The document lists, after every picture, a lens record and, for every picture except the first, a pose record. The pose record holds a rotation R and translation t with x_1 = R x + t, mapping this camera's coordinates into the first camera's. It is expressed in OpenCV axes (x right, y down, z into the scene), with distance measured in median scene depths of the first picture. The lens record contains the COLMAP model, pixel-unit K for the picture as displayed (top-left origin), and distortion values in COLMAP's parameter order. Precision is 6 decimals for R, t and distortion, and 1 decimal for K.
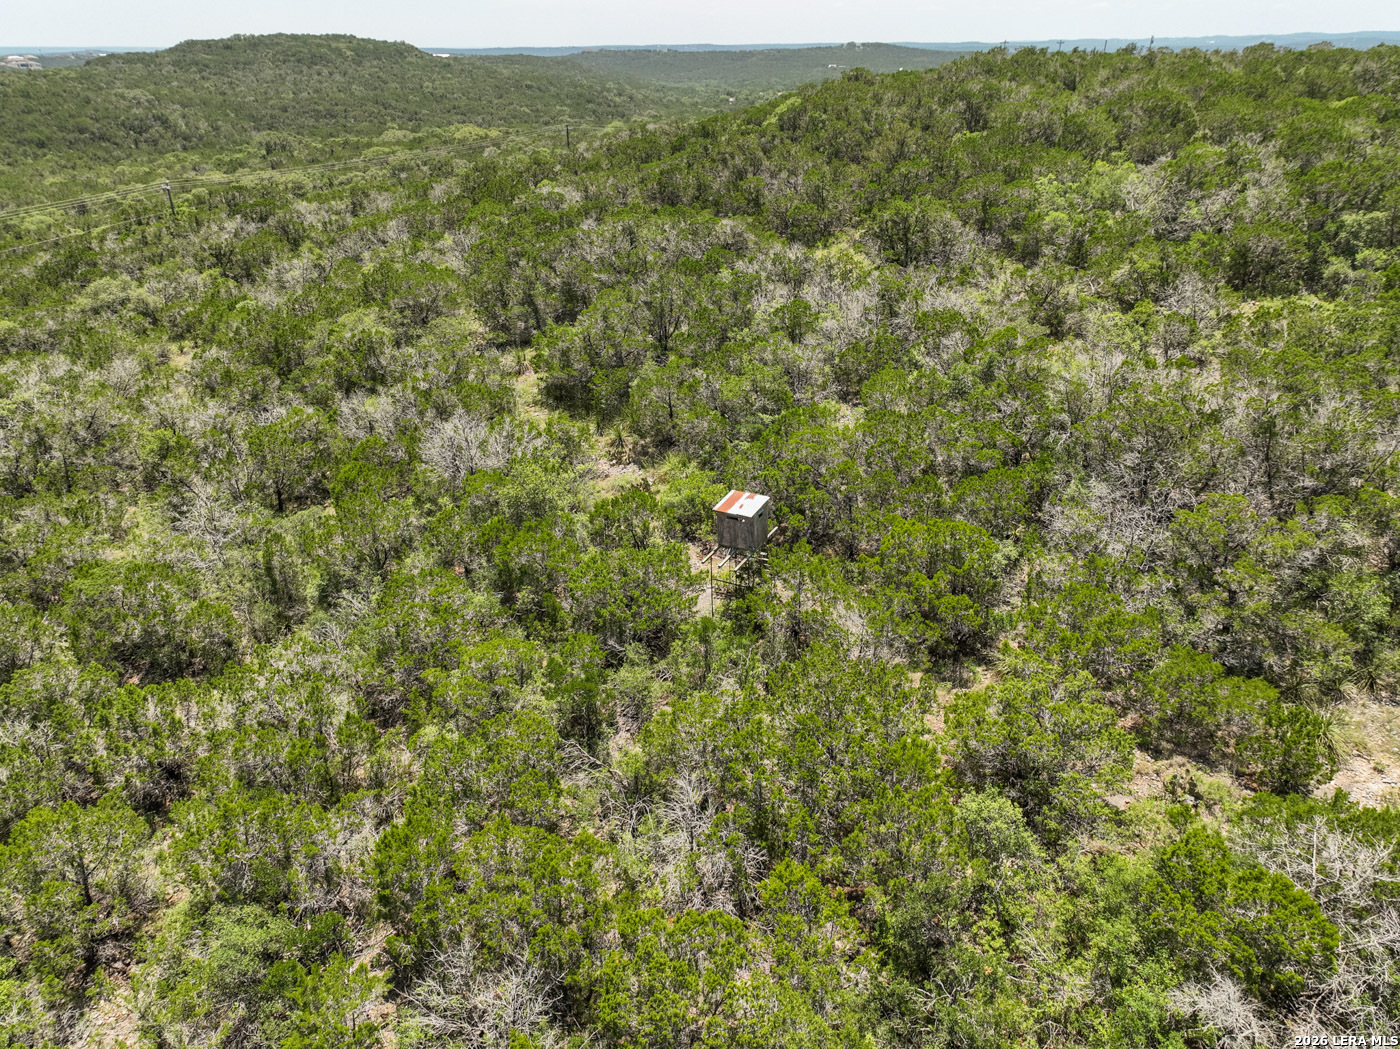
lens RADIAL K [[984.6, 0, 700.0], [0, 984.6, 524.5], [0, 0, 1]] dist [-0.002411, 0.020656]
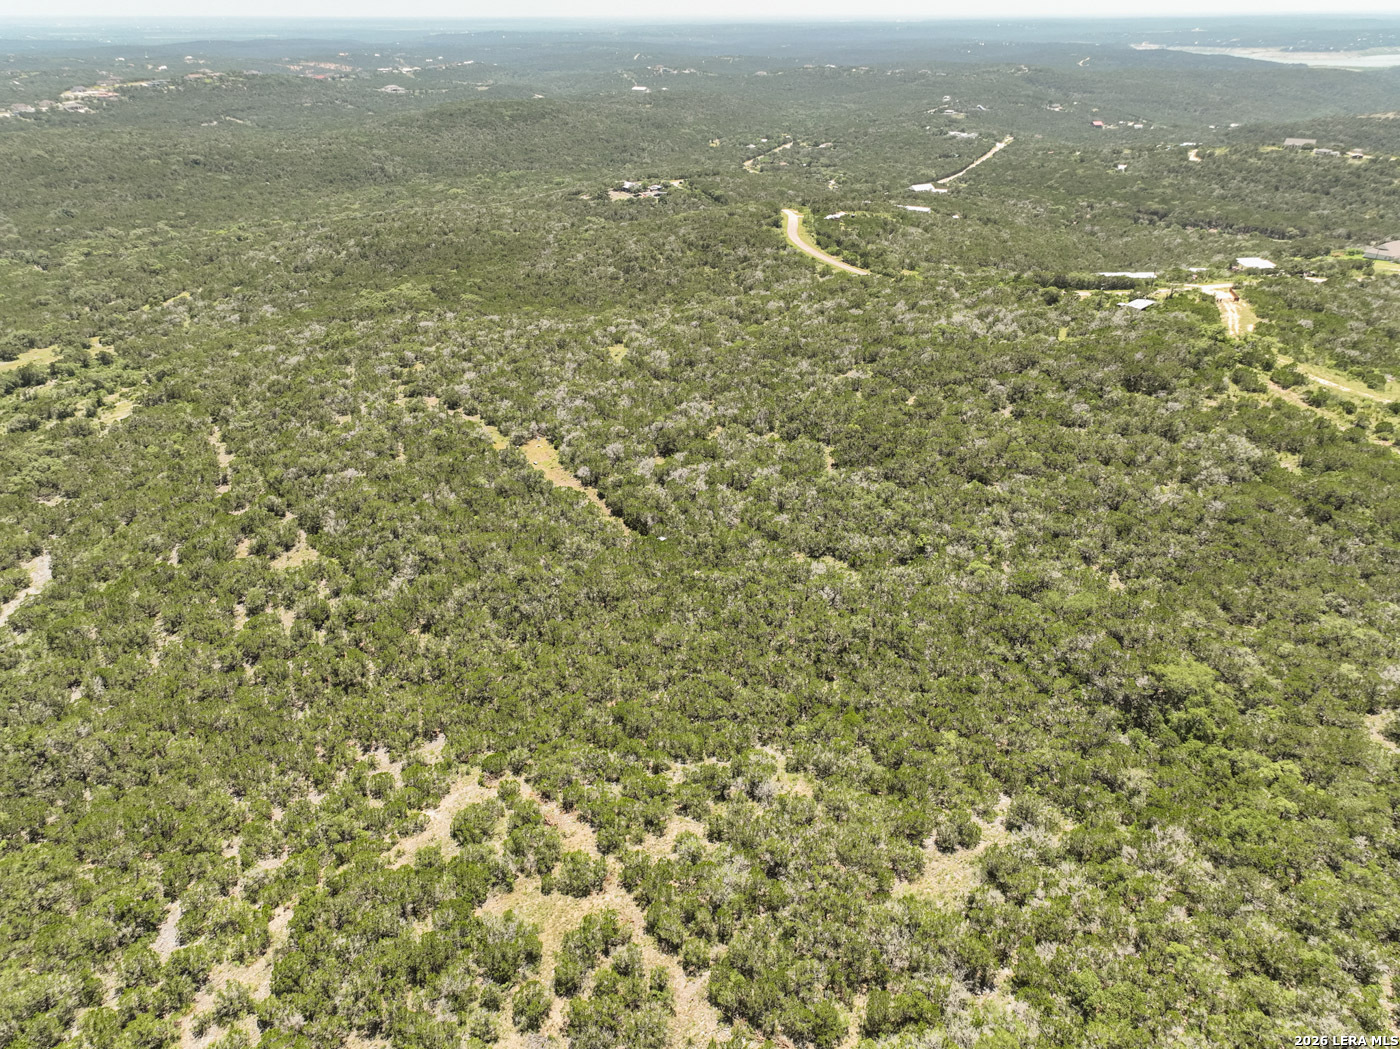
lens RADIAL K [[984.6, 0, 700.0], [0, 984.6, 524.5], [0, 0, 1]] dist [-0.002411, 0.020656]
pose [[0.942854, 0.156423, -0.294206, 6.135837], [-0.148027, 0.987681, 0.050741, 1.224774], [0.298519, -0.004291, 0.954394, -6.304253]]
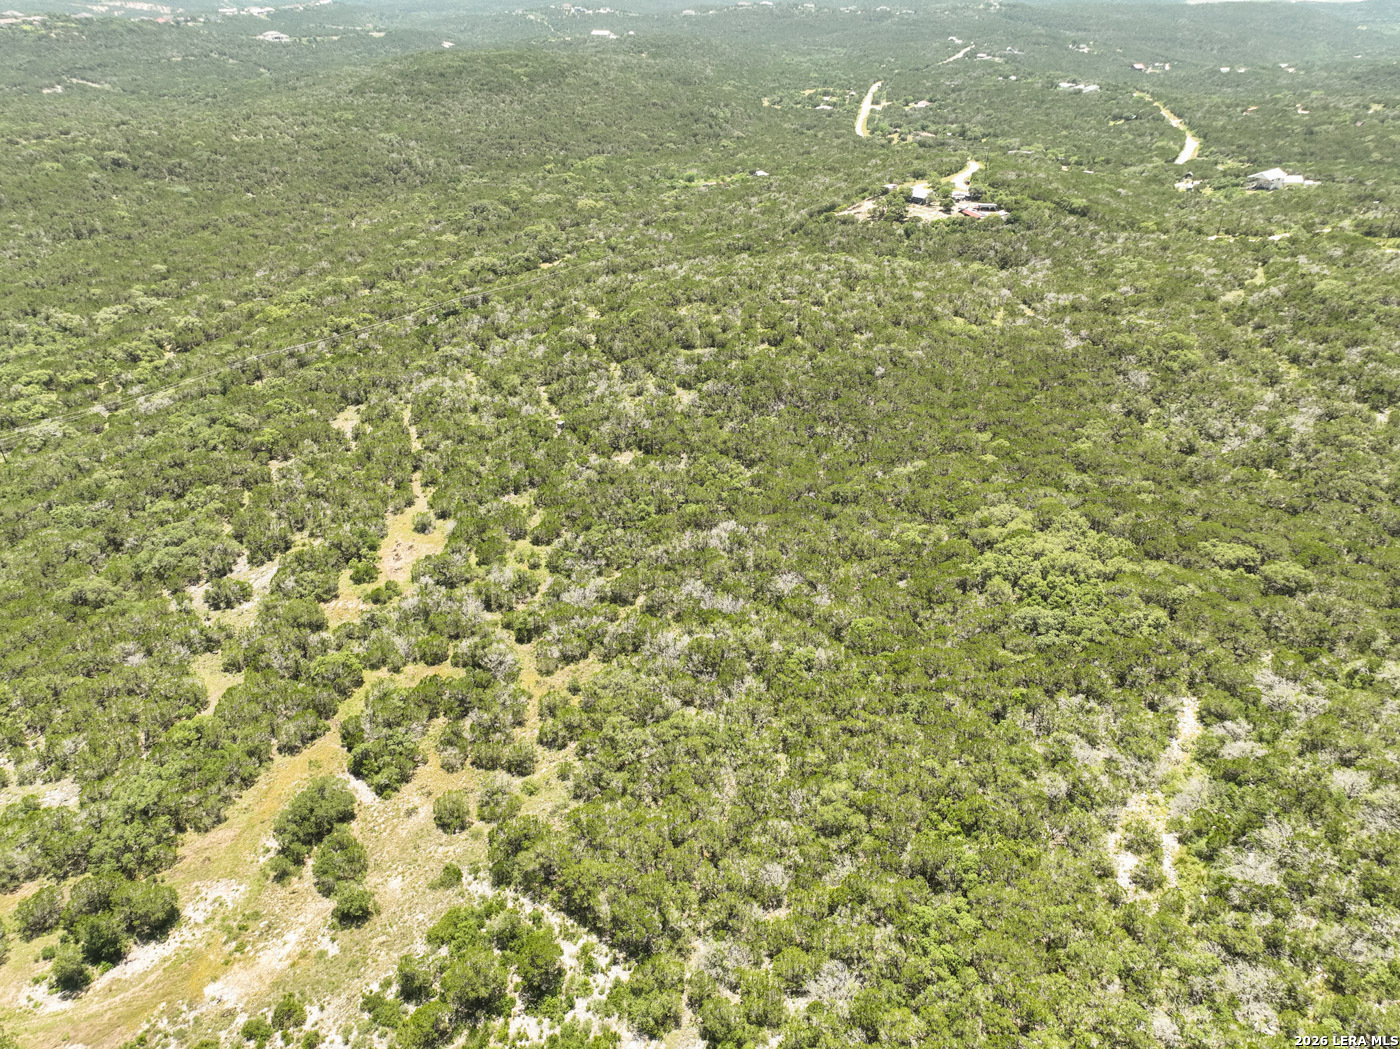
lens RADIAL K [[984.6, 0, 700.0], [0, 984.6, 524.5], [0, 0, 1]] dist [-0.002411, 0.020656]
pose [[0.986698, 0.085014, -0.138563, 1.158247], [-0.074008, 0.993819, 0.082740, 0.027247], [0.144741, -0.071384, 0.986891, -3.315033]]
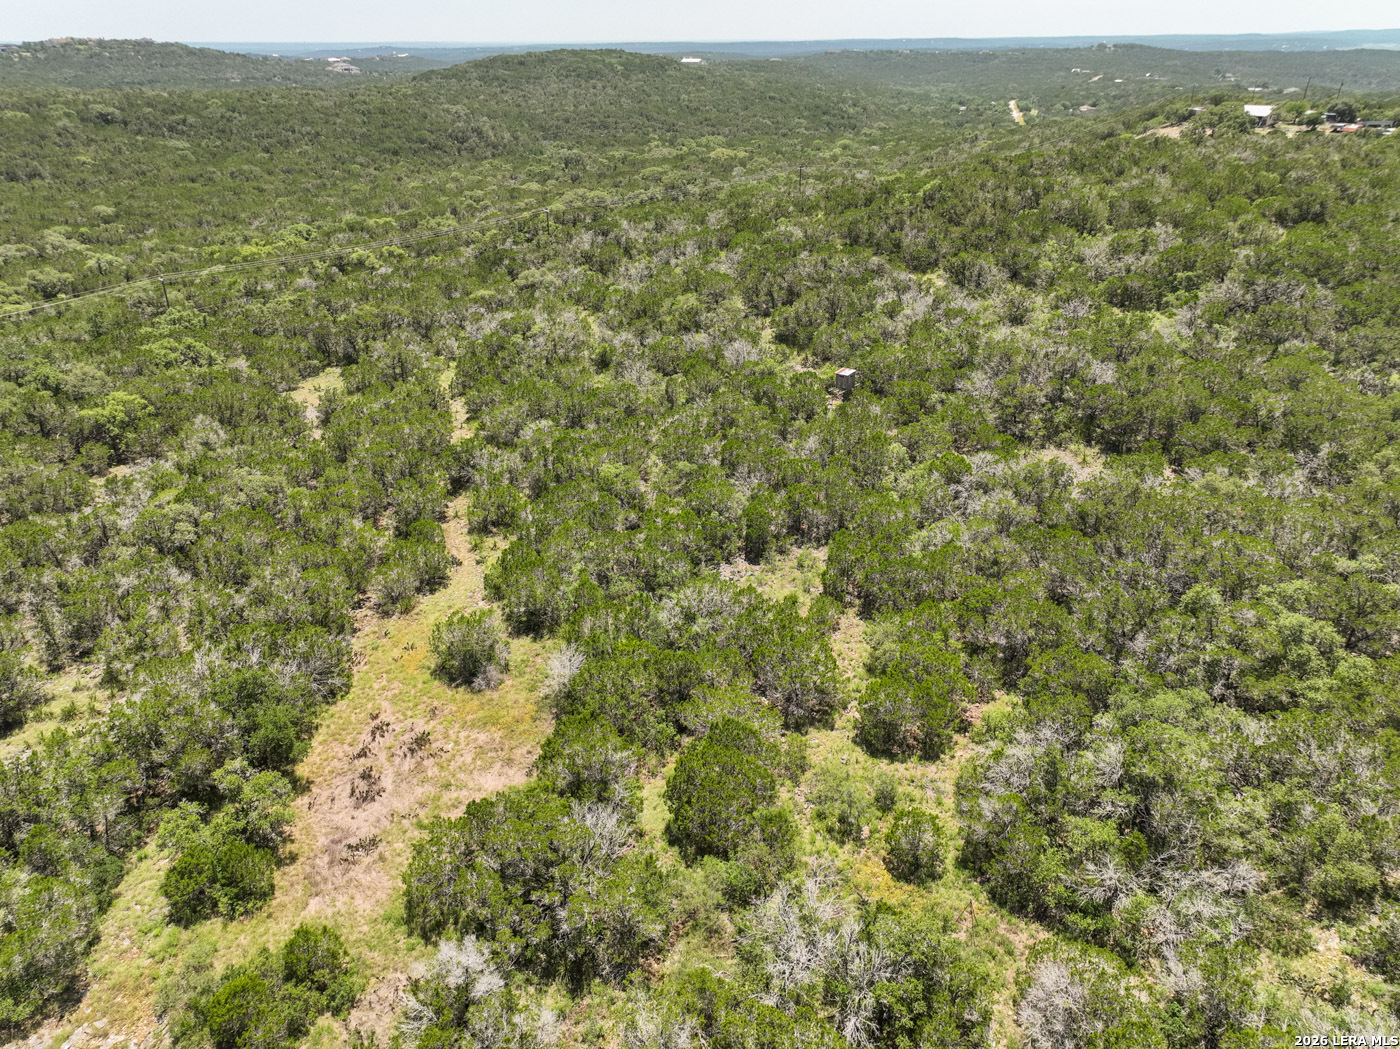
lens RADIAL K [[984.6, 0, 700.0], [0, 984.6, 524.5], [0, 0, 1]] dist [-0.002411, 0.020656]
pose [[0.975418, 0.097106, -0.197812, 0.123567], [-0.095843, 0.995268, 0.015969, 0.213010], [0.198427, 0.003383, 0.980110, -0.951677]]
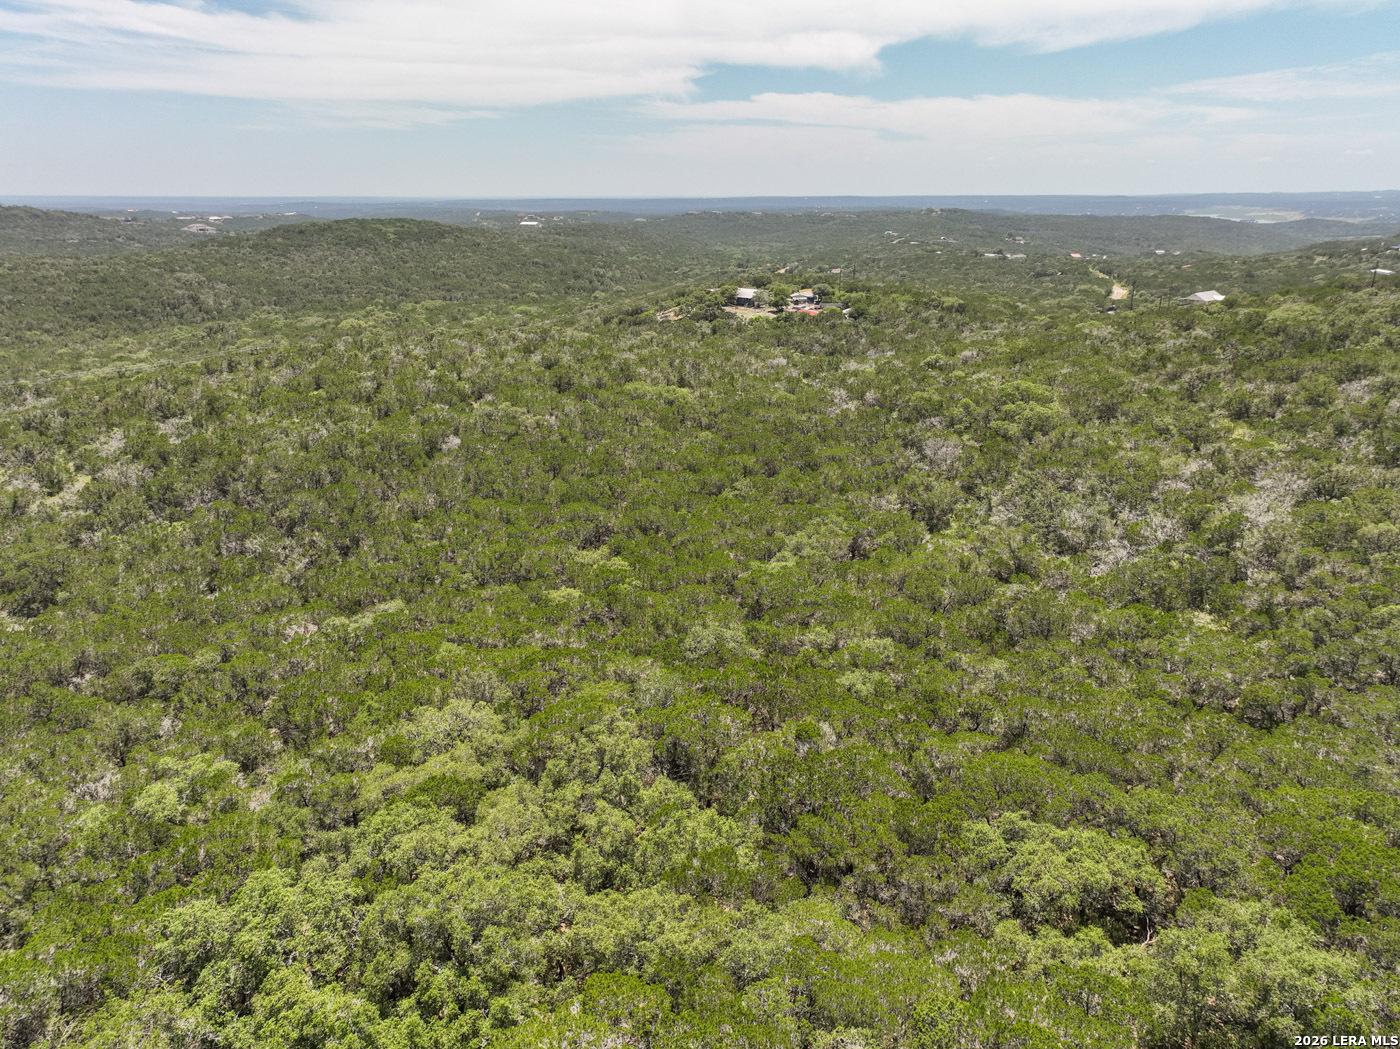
lens RADIAL K [[984.6, 0, 700.0], [0, 984.6, 524.5], [0, 0, 1]] dist [-0.002411, 0.020656]
pose [[0.988281, 0.052653, -0.143280, 2.110708], [-0.070651, 0.989817, -0.123575, 0.072452], [0.135314, 0.132250, 0.981937, -1.126065]]
